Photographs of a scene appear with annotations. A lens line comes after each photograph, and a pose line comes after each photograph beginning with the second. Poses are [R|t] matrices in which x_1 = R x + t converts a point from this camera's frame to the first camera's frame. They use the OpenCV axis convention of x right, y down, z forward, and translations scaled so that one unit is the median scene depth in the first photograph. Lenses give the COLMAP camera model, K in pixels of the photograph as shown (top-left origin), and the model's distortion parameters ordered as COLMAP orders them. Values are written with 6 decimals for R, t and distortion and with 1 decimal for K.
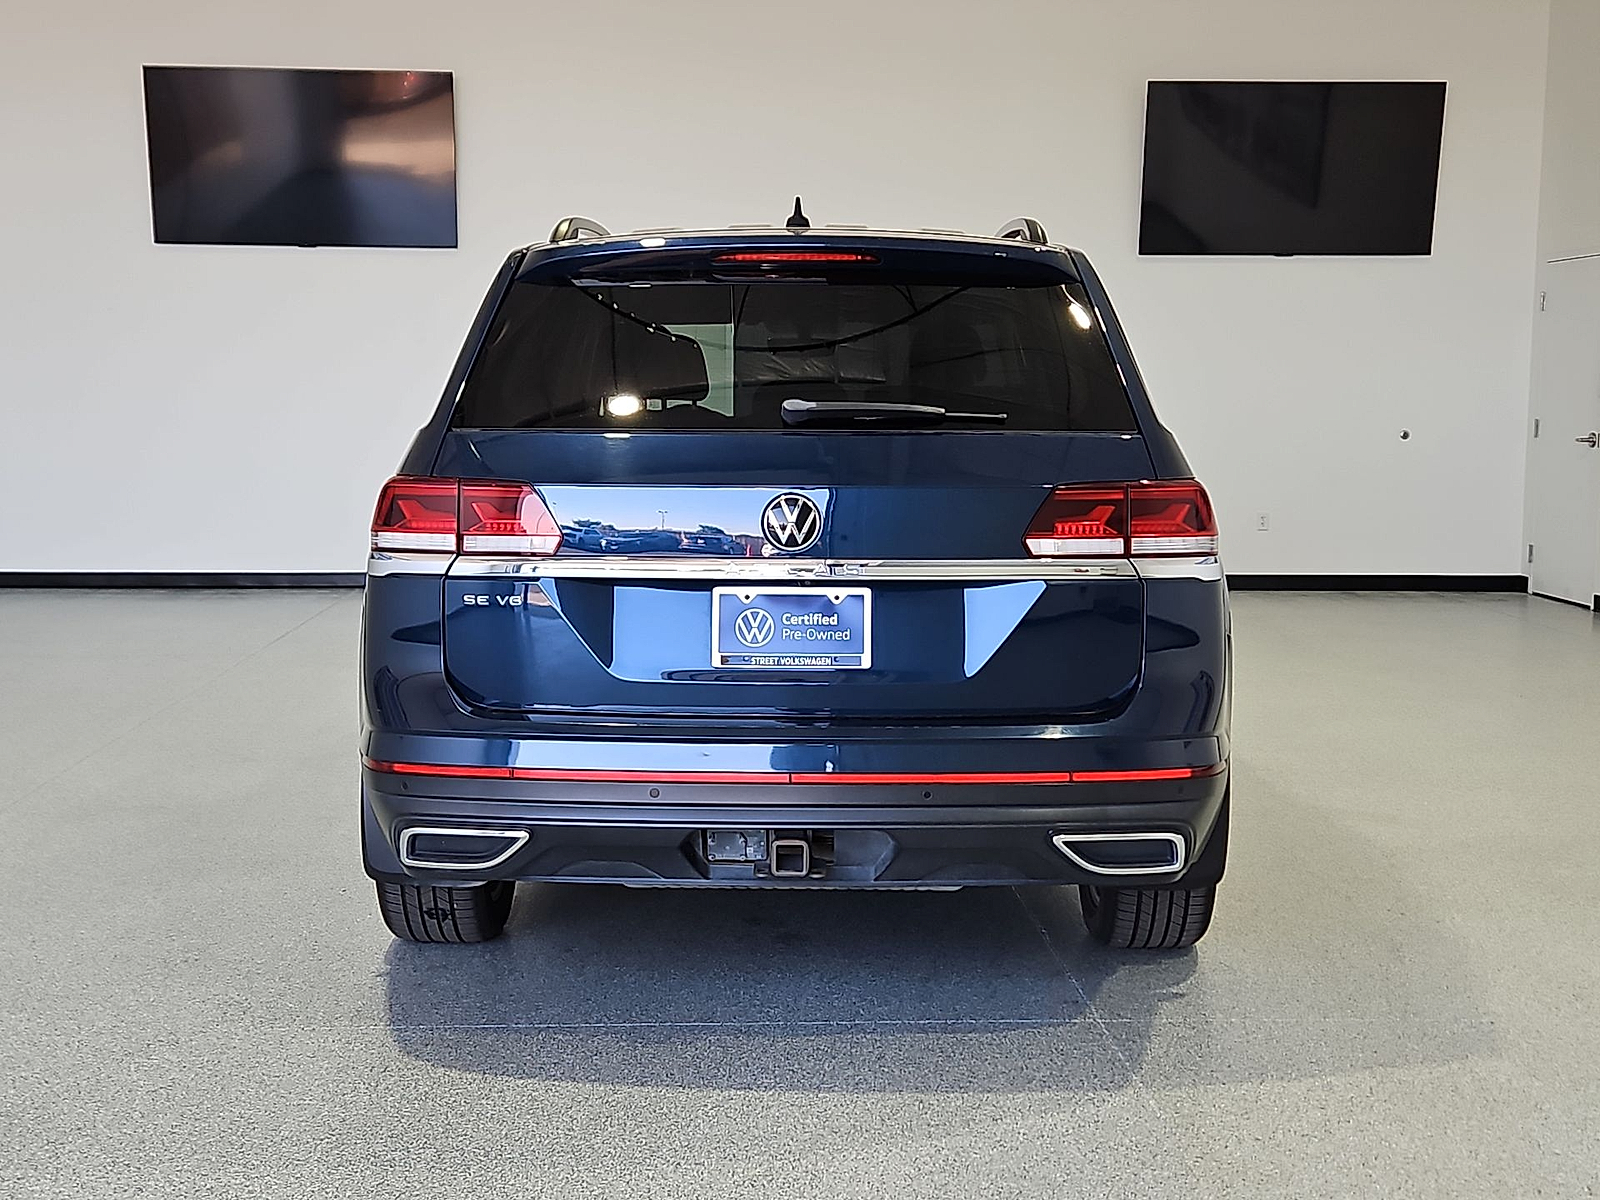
lens RADIAL K [[2245.4, 0, 810.9], [0, 2245.4, 588.4], [0, 0, 1]] dist [0.059892, 0.000000]
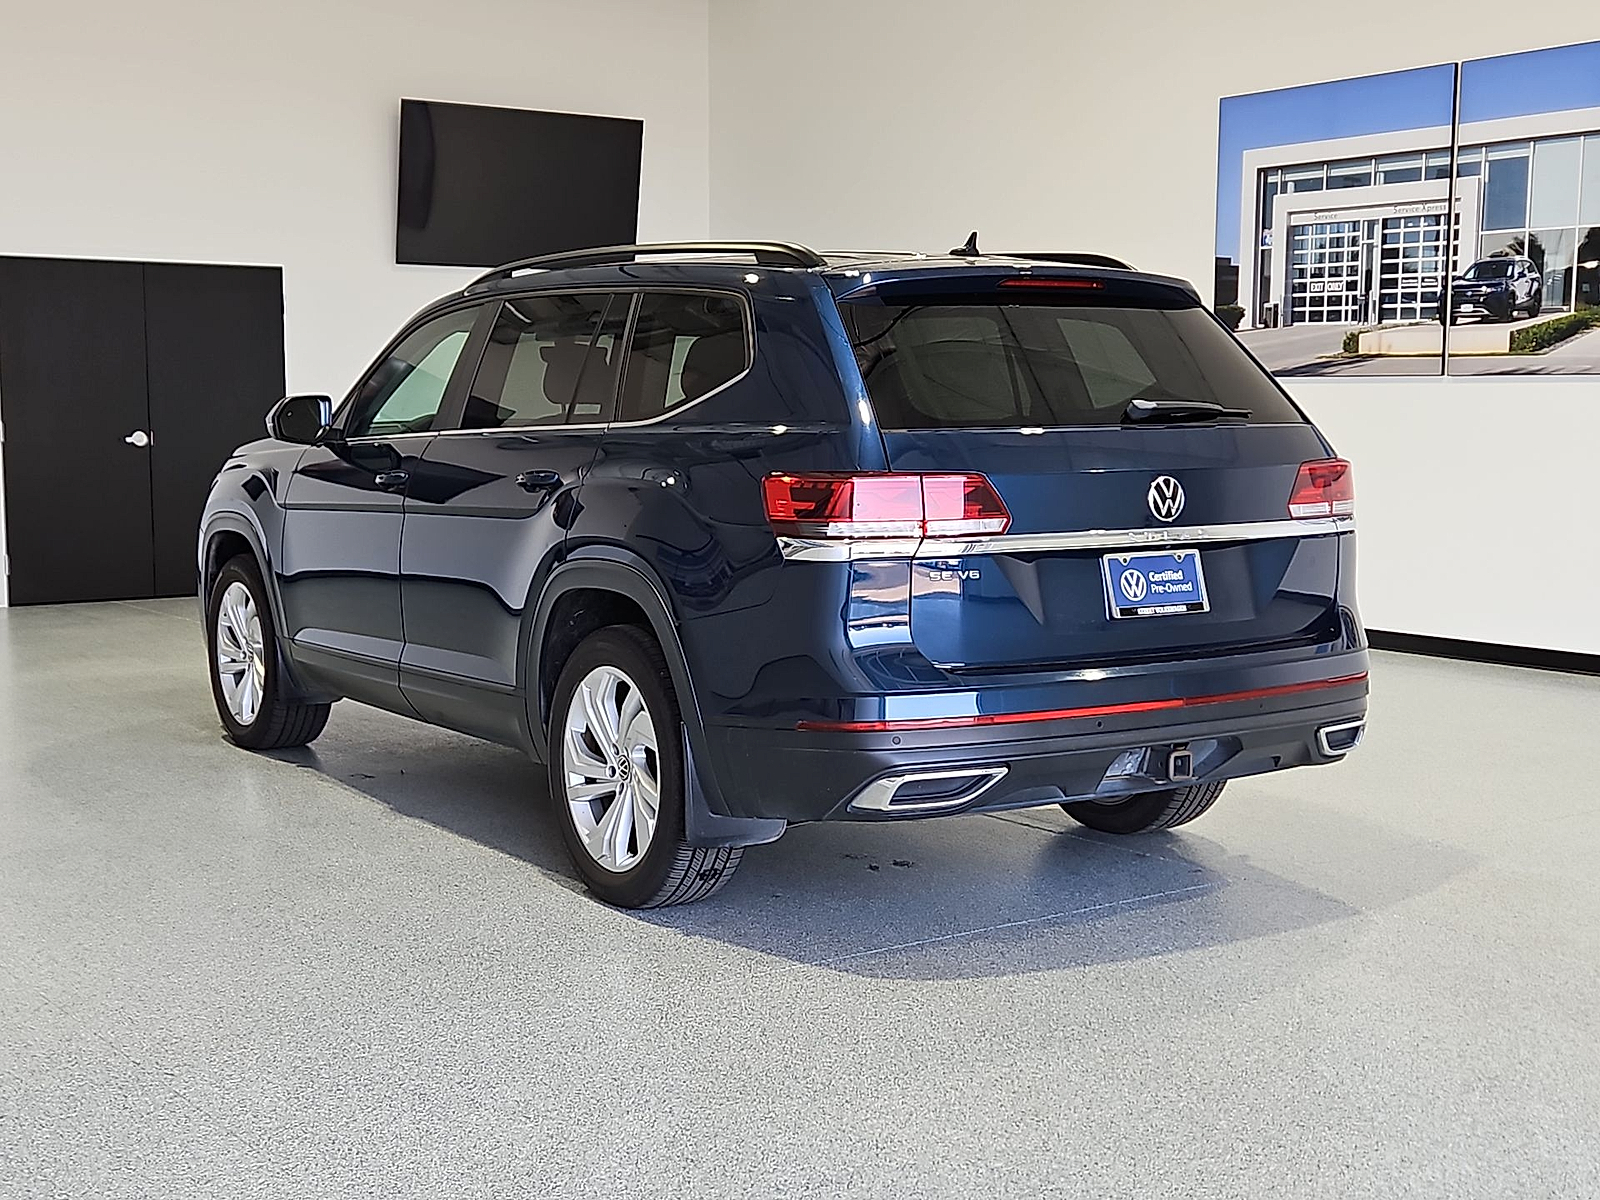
lens RADIAL K [[2245.4, 0, 852.8], [0, 2245.4, 581.0], [0, 0, 1]] dist [0.059892, 0.000000]
pose [[0.814439, -0.057087, 0.577434, -0.865238], [0.059306, 0.998127, 0.015029, -0.012435], [-0.577210, 0.022005, 0.816299, 0.076989]]
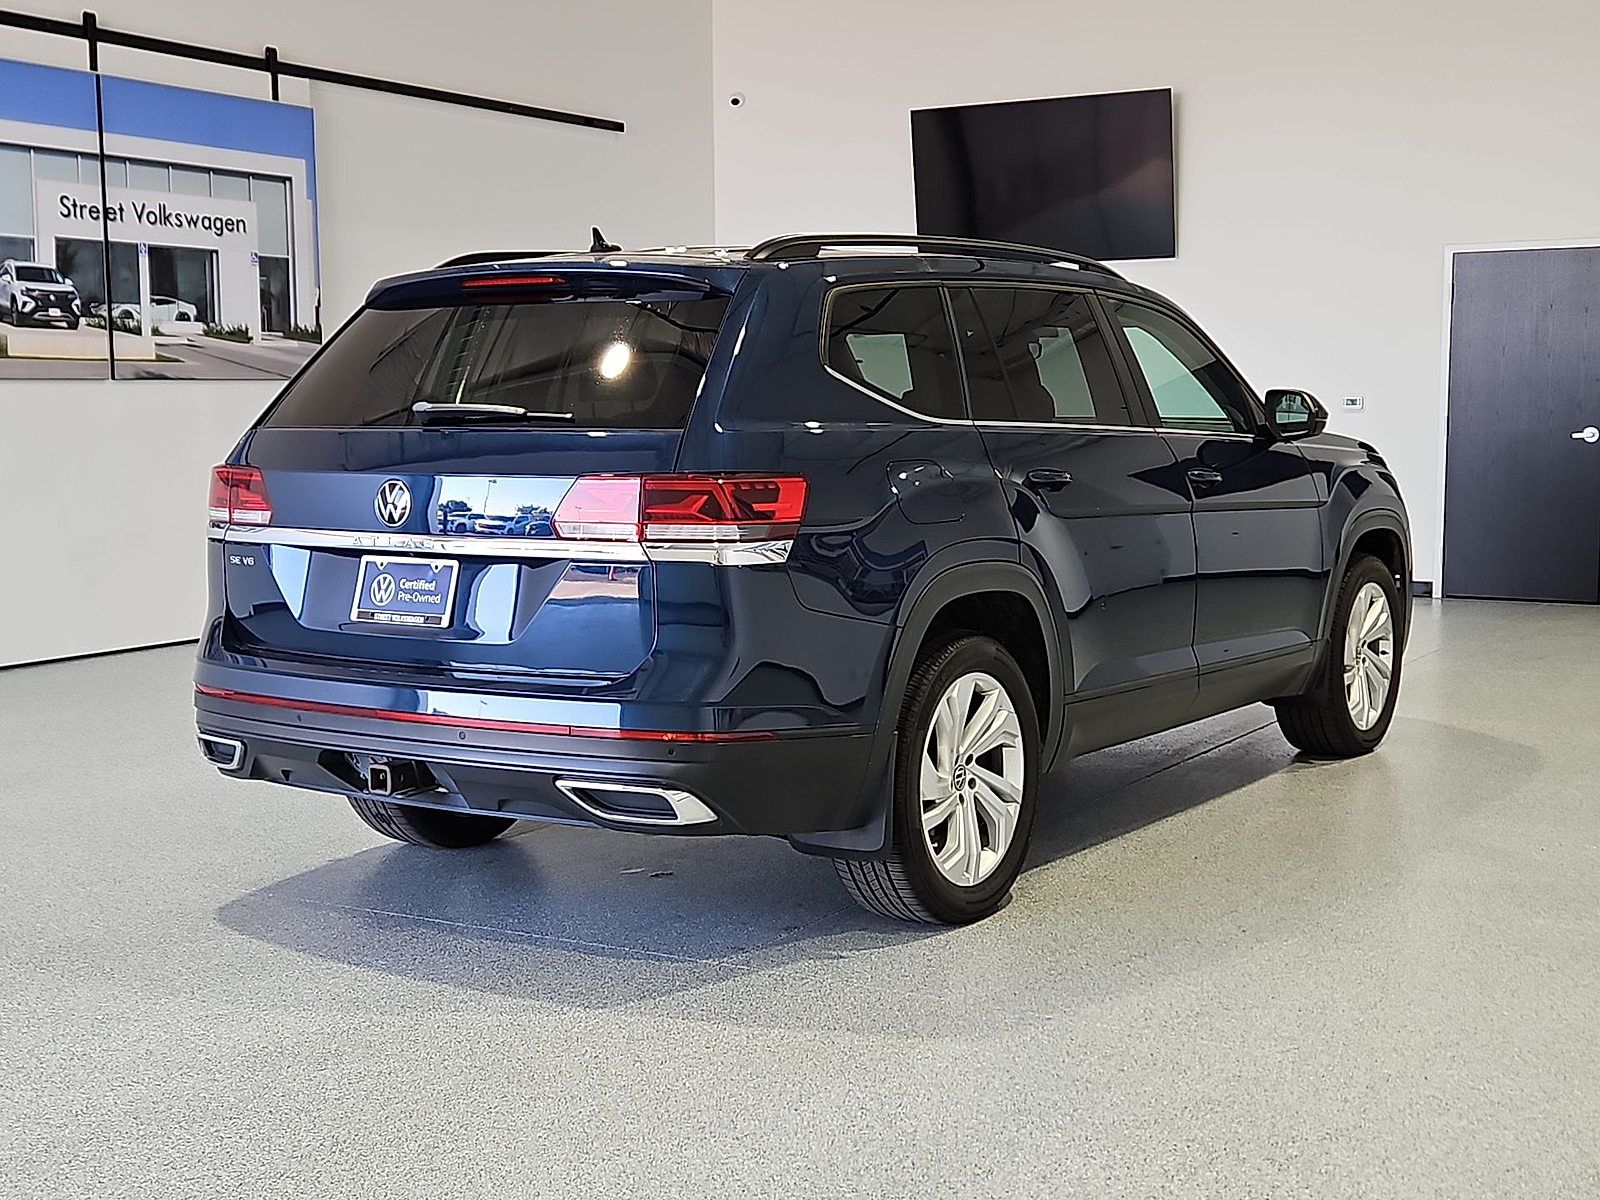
lens RADIAL K [[2245.4, 0, 788.1], [0, 2245.4, 602.1], [0, 0, 1]] dist [0.059892, 0.000000]
pose [[0.824431, 0.044750, -0.564190, 0.842565], [-0.043660, 0.998927, 0.015434, -0.004158], [0.564275, 0.011908, 0.825501, 0.116949]]
